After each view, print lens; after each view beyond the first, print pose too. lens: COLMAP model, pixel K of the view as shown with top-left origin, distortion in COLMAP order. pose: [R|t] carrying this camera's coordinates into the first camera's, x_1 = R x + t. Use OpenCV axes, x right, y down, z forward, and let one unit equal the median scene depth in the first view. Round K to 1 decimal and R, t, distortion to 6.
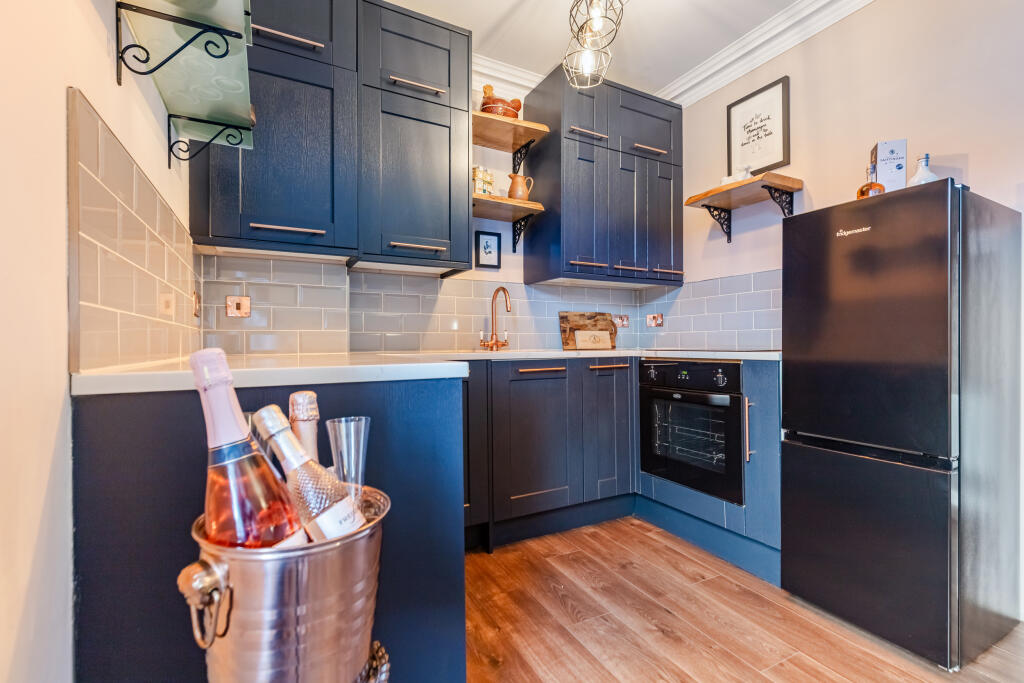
lens RADIAL K [[456.8, 0, 512.0], [0, 456.8, 341.5], [0, 0, 1]] dist [0.001144, -0.003702]
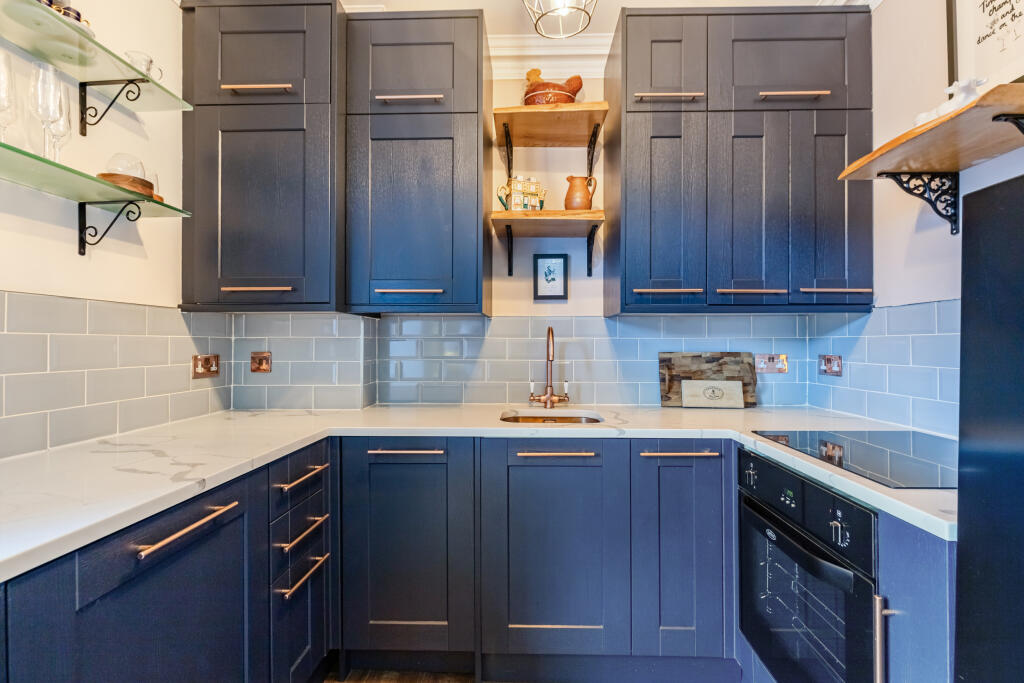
lens RADIAL K [[456.8, 0, 512.0], [0, 456.8, 341.5], [0, 0, 1]] dist [0.001144, -0.003702]
pose [[0.866422, 0.002662, -0.499306, 0.283338], [-0.003559, 0.999993, -0.000845, -0.087414], [0.499300, 0.002510, 0.866425, 0.281910]]
